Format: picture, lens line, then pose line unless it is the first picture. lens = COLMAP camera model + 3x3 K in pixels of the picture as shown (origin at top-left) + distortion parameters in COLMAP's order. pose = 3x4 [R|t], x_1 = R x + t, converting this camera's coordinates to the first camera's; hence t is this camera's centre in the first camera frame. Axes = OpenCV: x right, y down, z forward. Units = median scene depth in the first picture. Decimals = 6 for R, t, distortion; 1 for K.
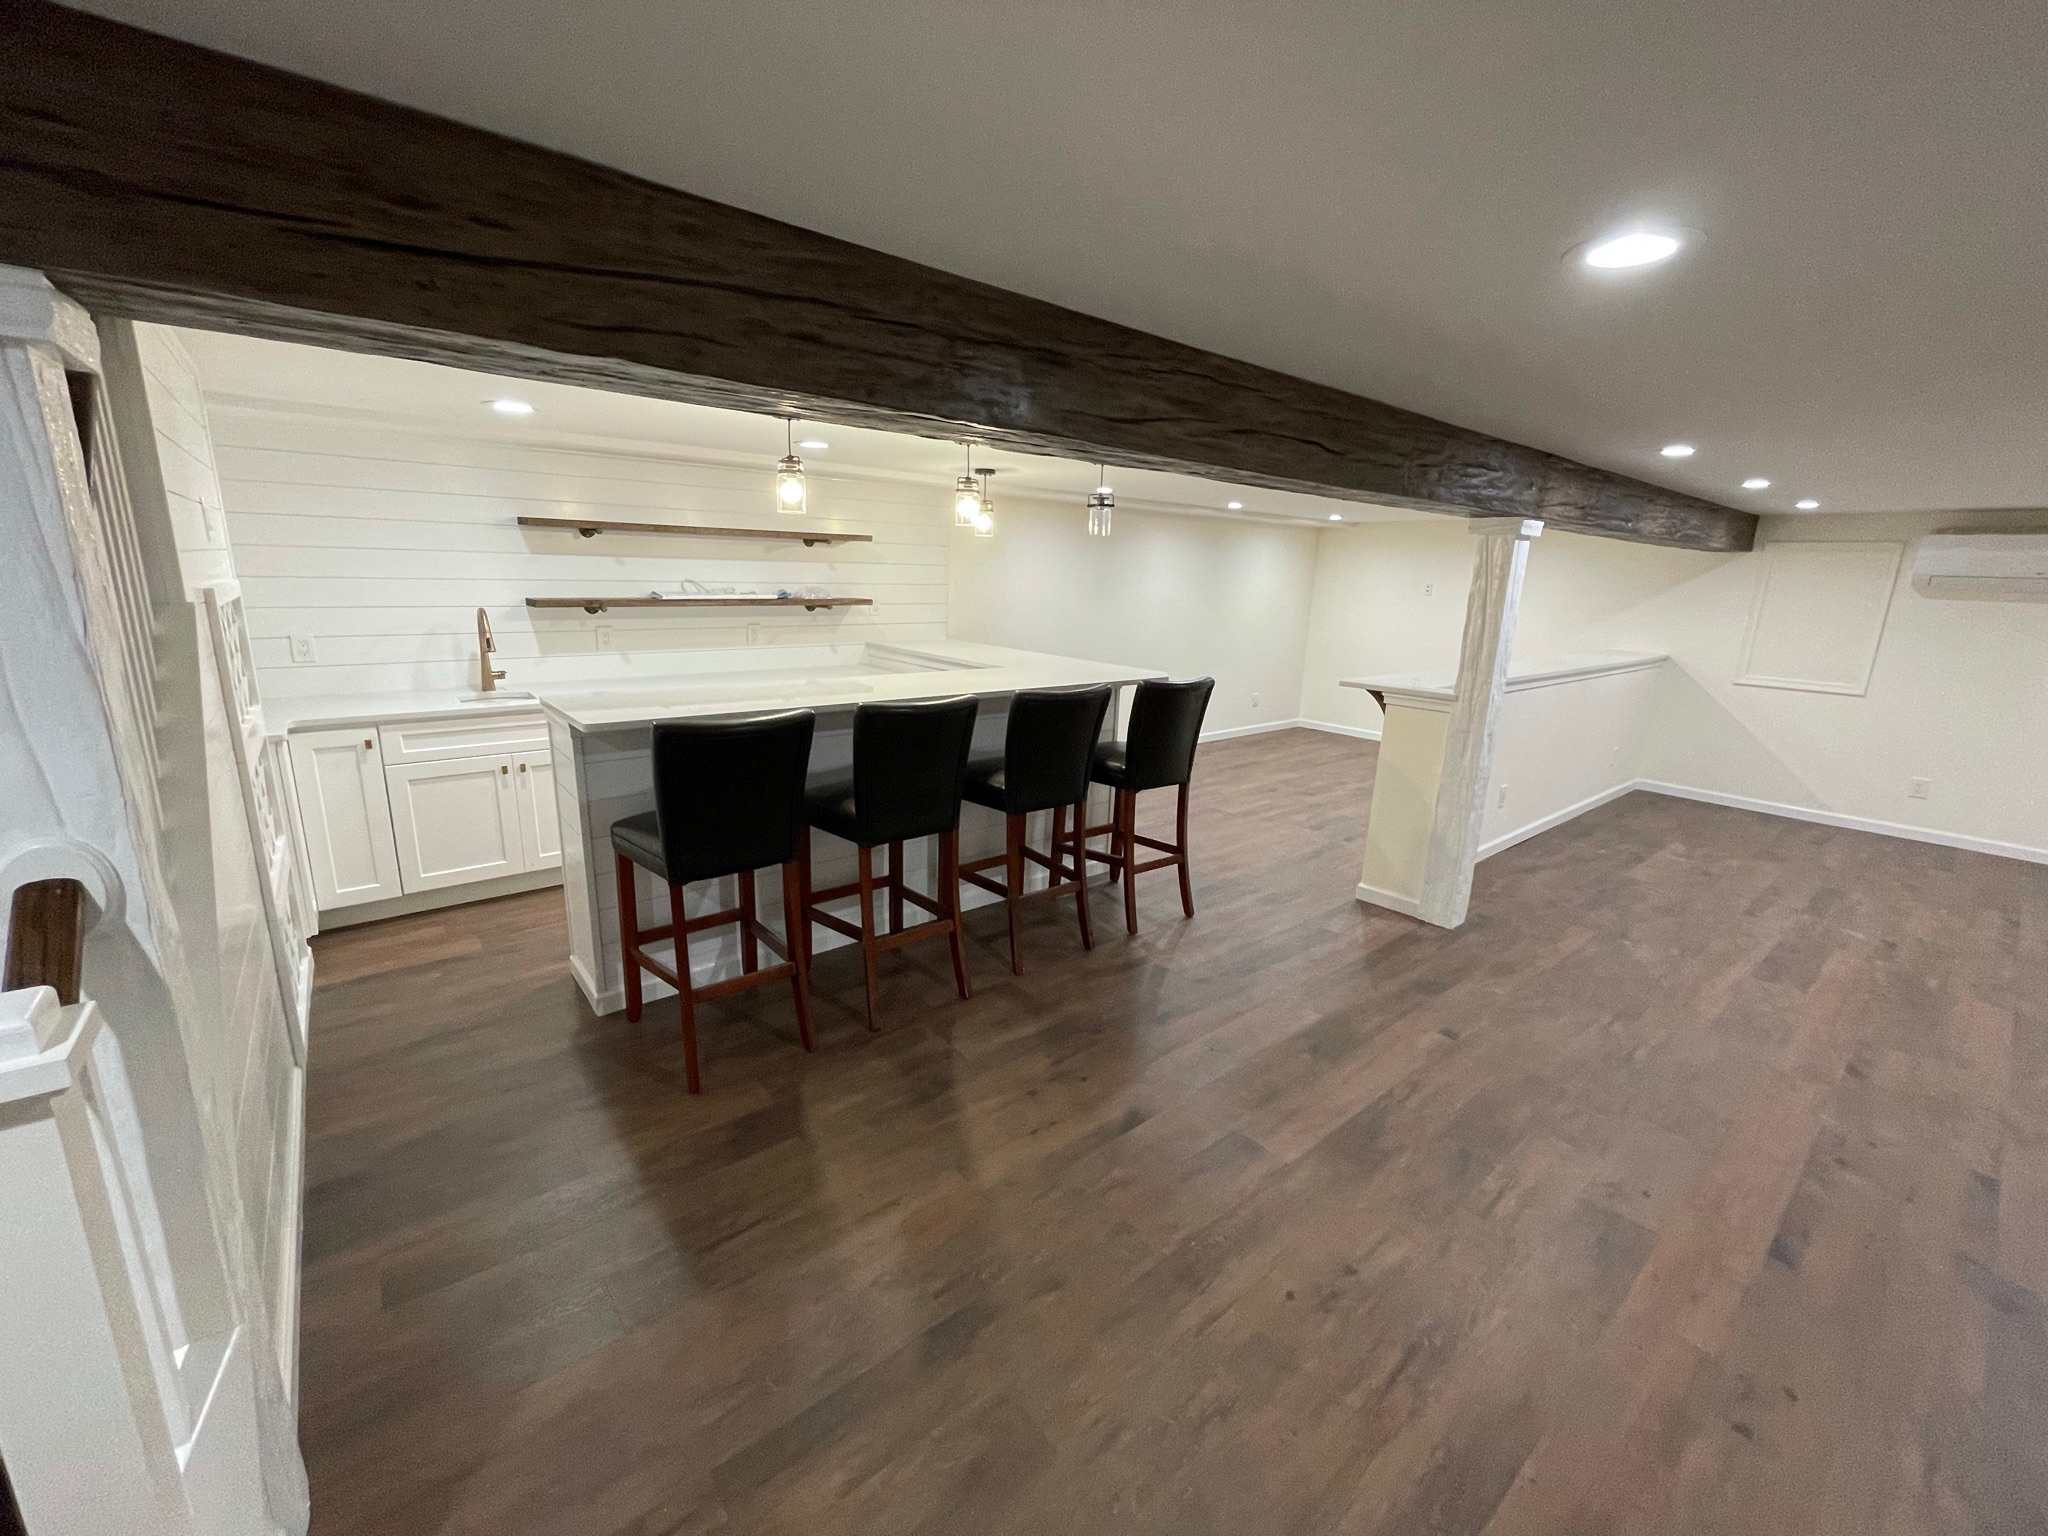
lens RADIAL K [[831.2, 0, 1015.1], [0, 831.2, 763.2], [0, 0, 1]] dist [-0.002187, -0.000619]
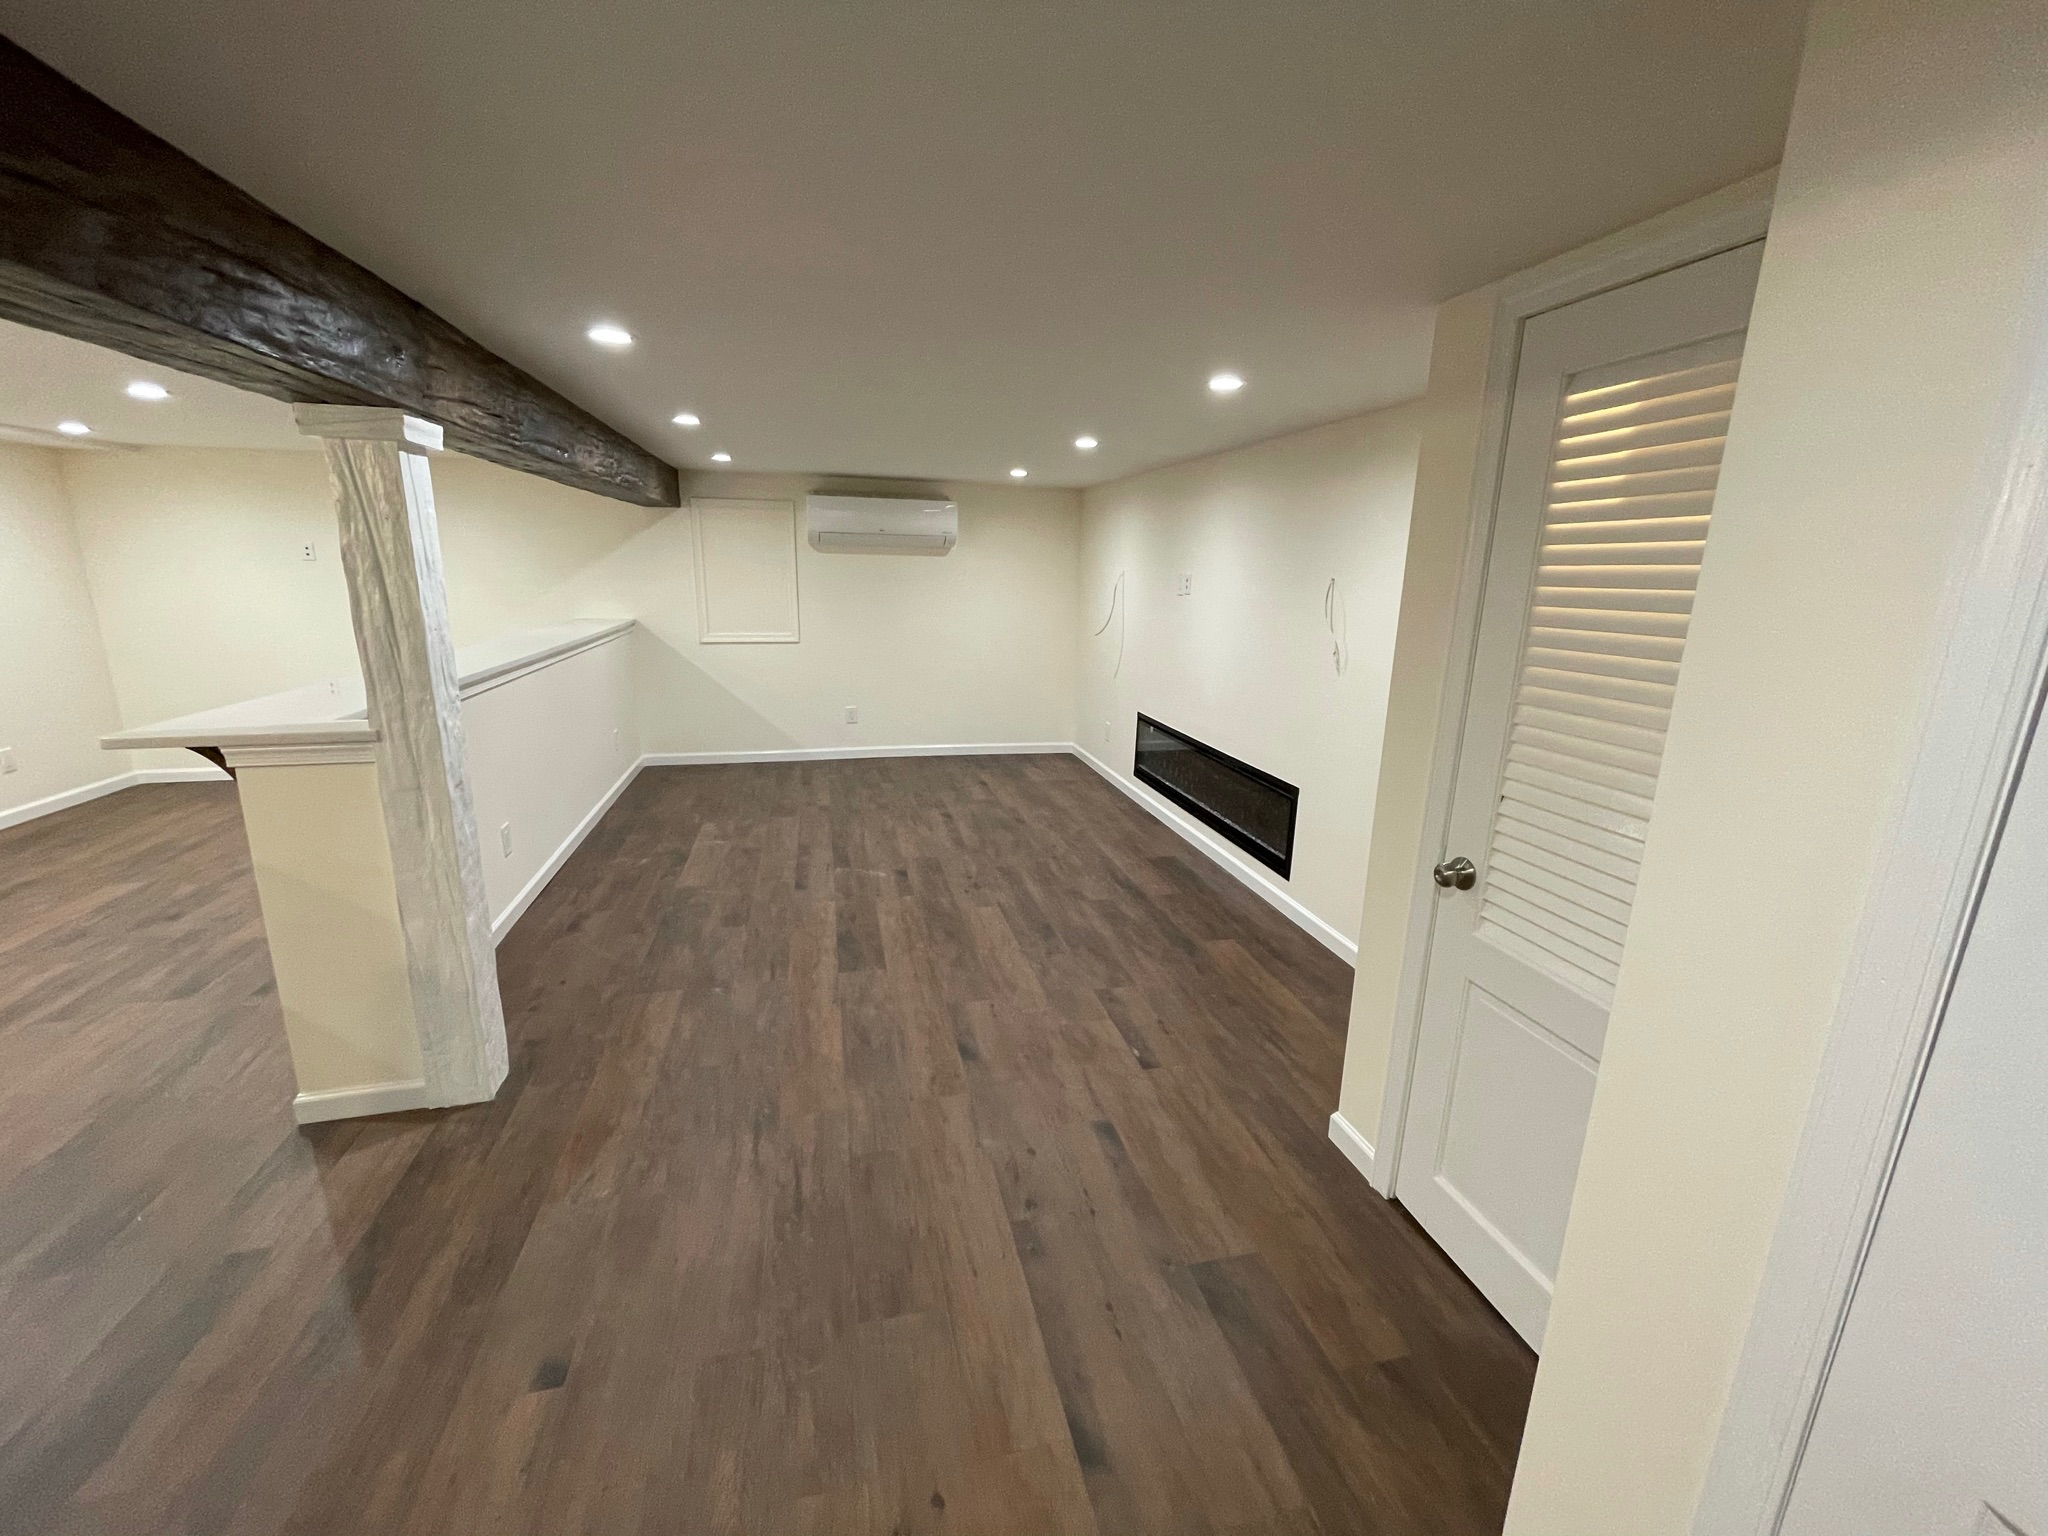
lens RADIAL K [[831.2, 0, 1033.6], [0, 831.2, 761.4], [0, 0, 1]] dist [-0.002187, -0.000619]
pose [[0.422875, -0.231614, 0.876089, 0.220234], [0.199362, 0.966877, 0.159386, -0.062062], [-0.883986, 0.107259, 0.455043, 0.349590]]
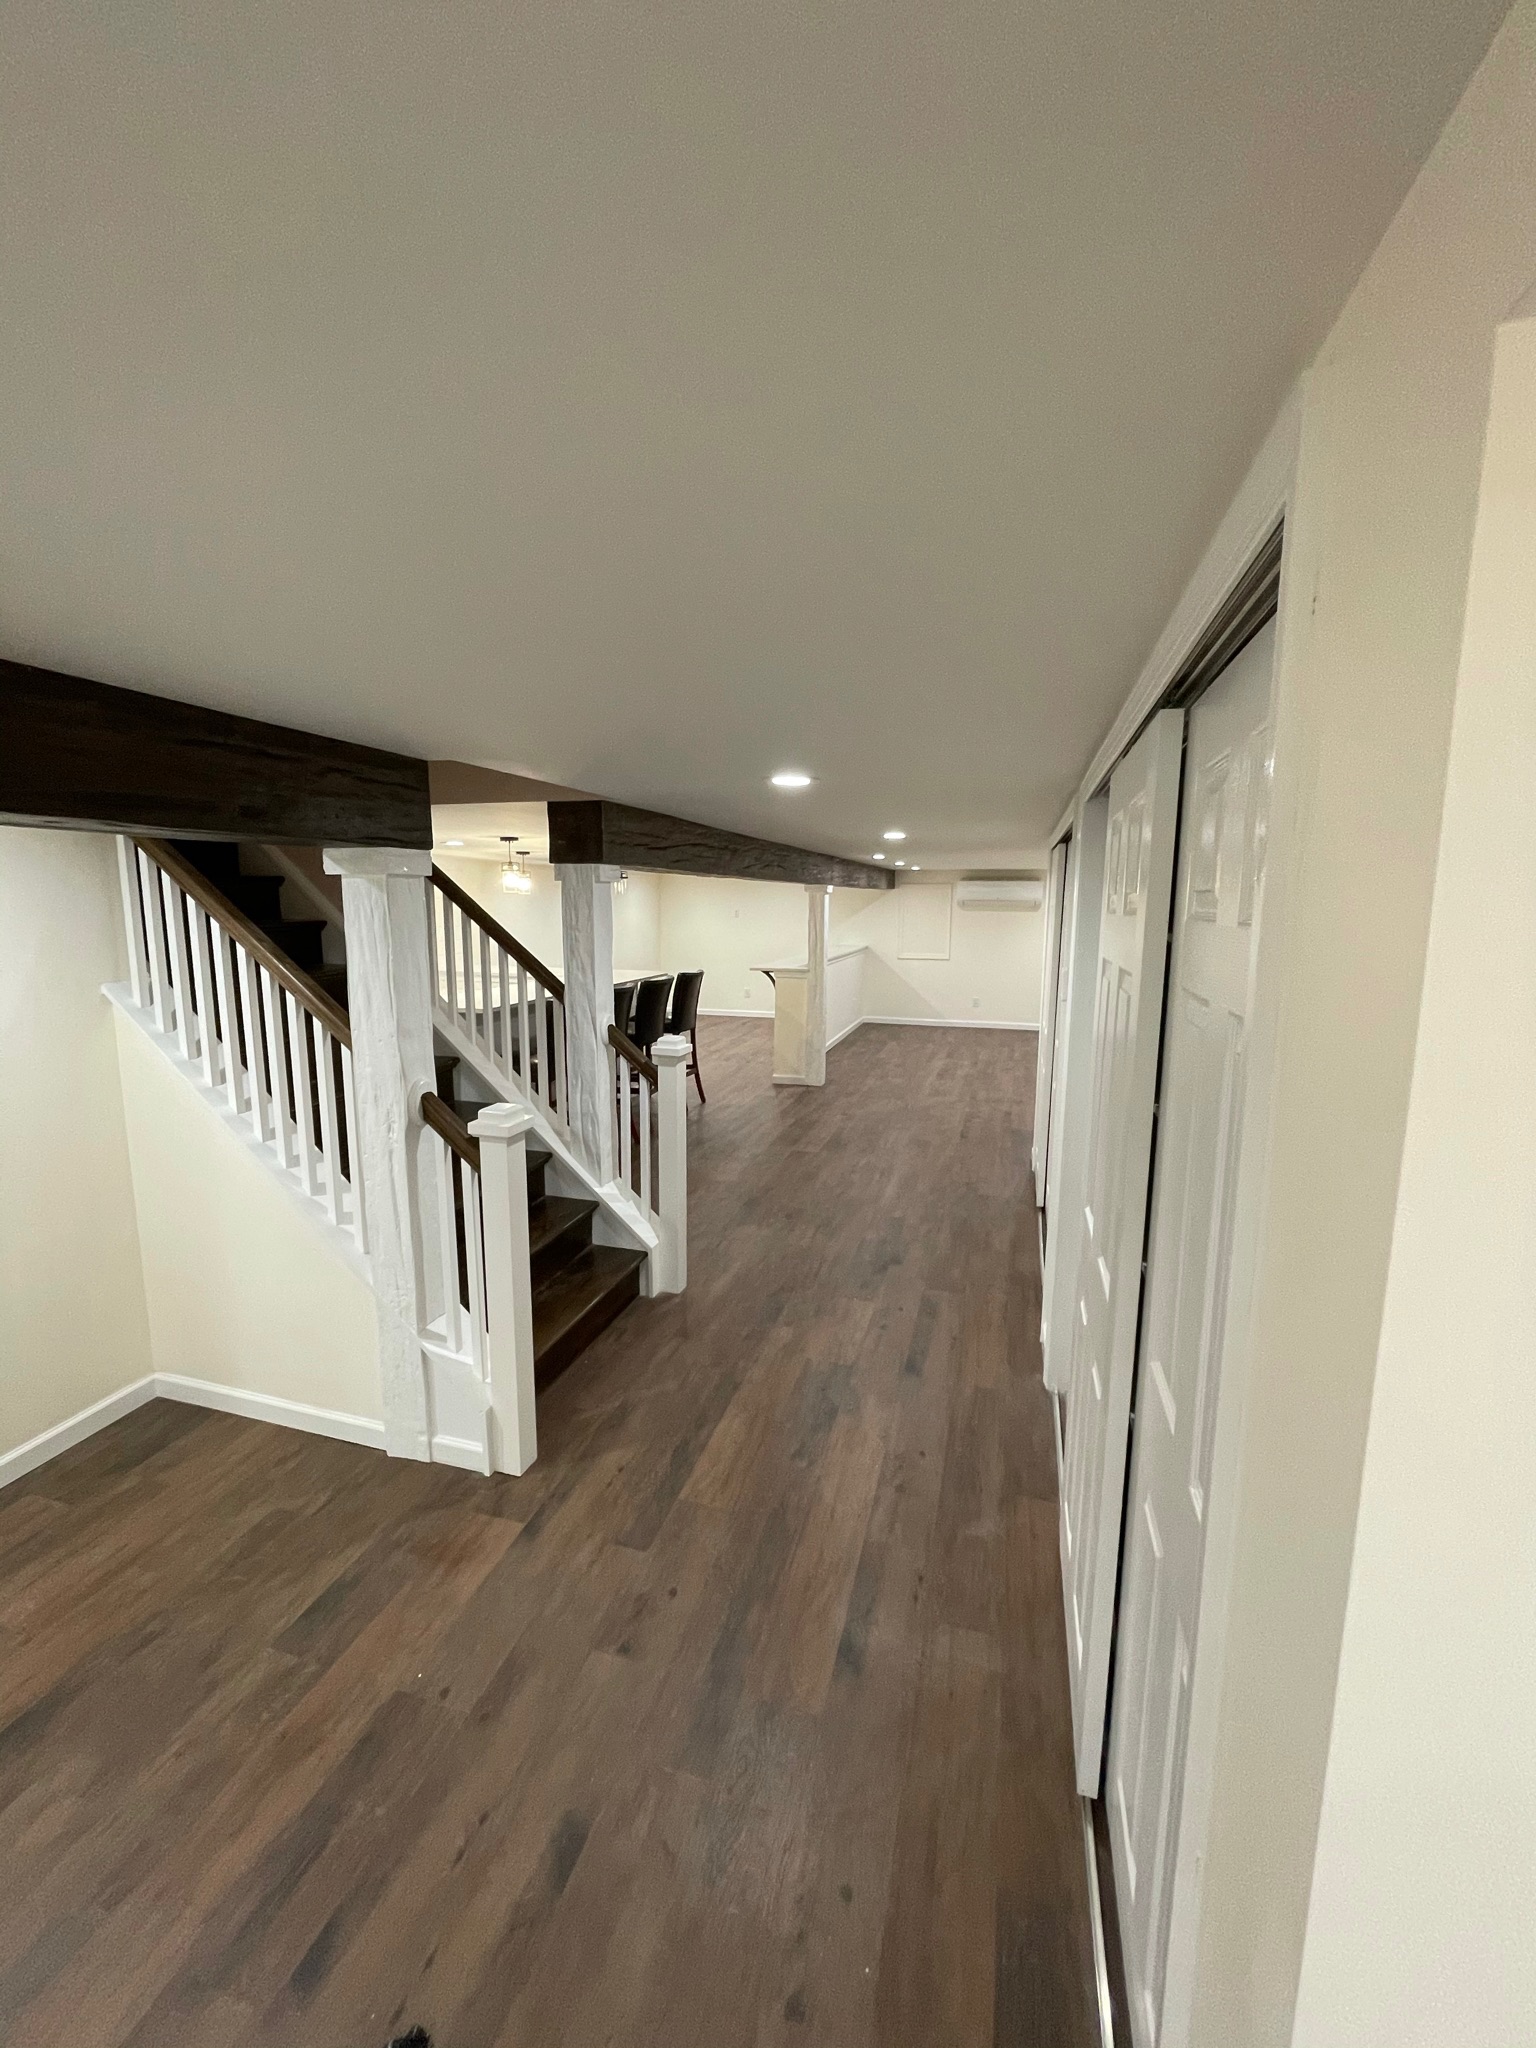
lens RADIAL K [[831.2, 0, 767.7], [0, 831.2, 1031.0], [0, 0, 1]] dist [-0.002187, -0.000619]
pose [[0.828105, -0.113438, 0.548975, -0.678802], [0.147536, 0.988889, -0.018212, 0.090527], [-0.540809, 0.096075, 0.835640, -0.625083]]
